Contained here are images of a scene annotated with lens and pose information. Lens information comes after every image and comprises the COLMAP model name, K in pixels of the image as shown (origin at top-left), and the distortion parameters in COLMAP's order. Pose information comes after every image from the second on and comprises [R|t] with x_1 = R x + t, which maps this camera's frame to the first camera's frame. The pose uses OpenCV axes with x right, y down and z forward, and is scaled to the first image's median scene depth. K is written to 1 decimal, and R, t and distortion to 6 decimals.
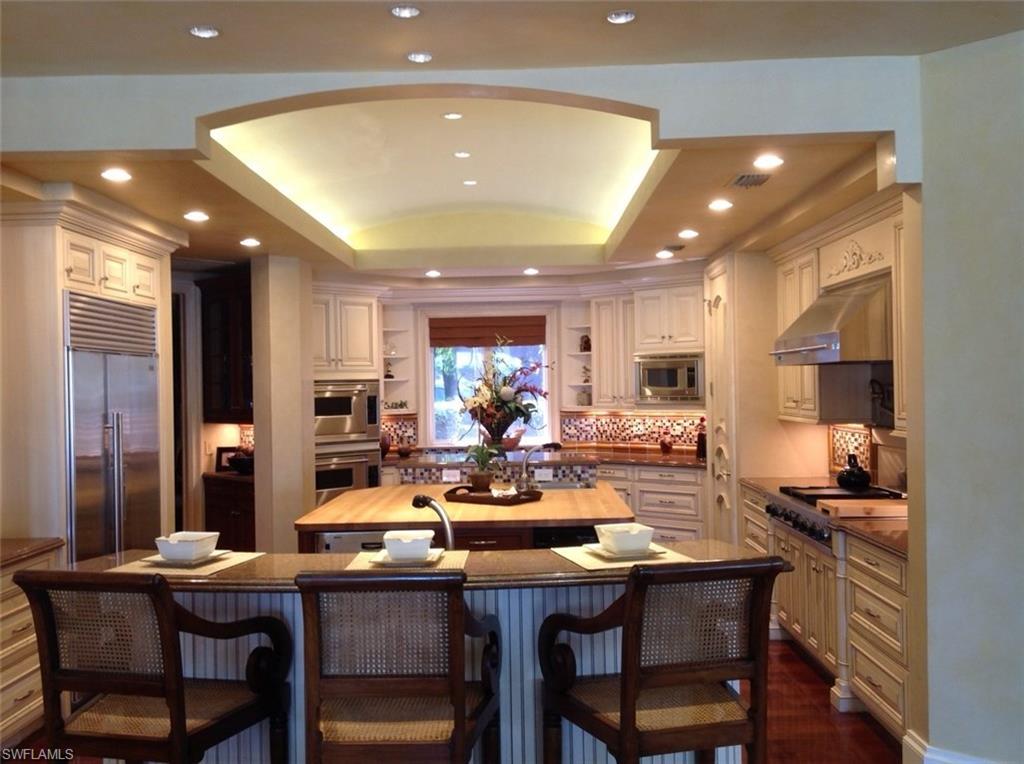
lens RADIAL K [[953.8, 0, 507.4], [0, 953.8, 383.8], [0, 0, 1]] dist [0.115684, -0.244699]
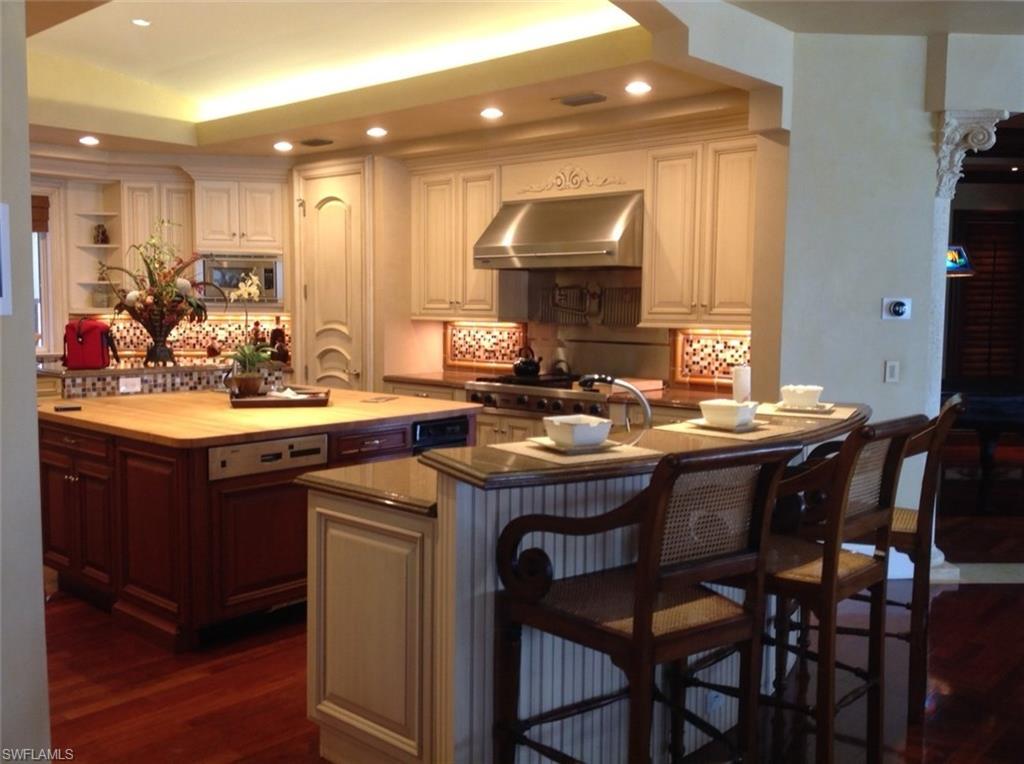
lens RADIAL K [[953.8, 0, 507.4], [0, 953.8, 383.8], [0, 0, 1]] dist [0.115684, -0.244699]
pose [[0.659901, -0.041632, 0.750198, -0.404327], [-0.020339, 0.997108, 0.073225, 0.024485], [-0.751077, -0.063579, 0.657146, 0.186242]]
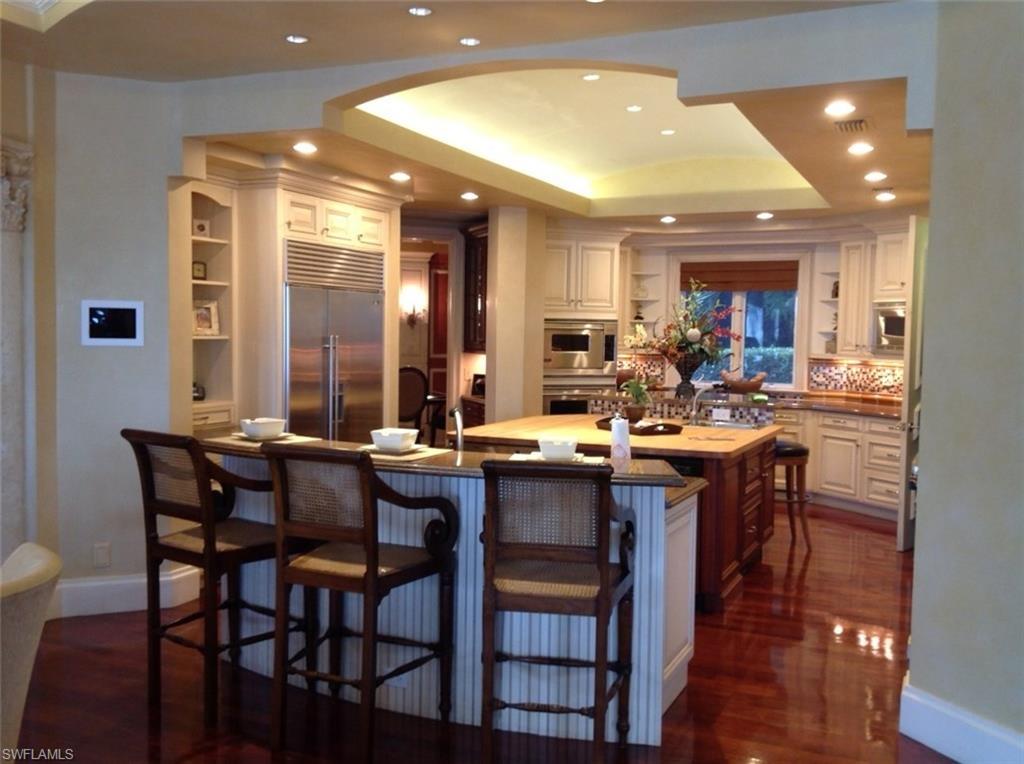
lens RADIAL K [[953.8, 0, 507.4], [0, 953.8, 383.8], [0, 0, 1]] dist [0.115684, -0.244699]
pose [[0.915639, 0.057649, -0.397846, 0.206418], [-0.034768, 0.997312, 0.064494, 0.002303], [0.400494, -0.045221, 0.915183, -0.041535]]
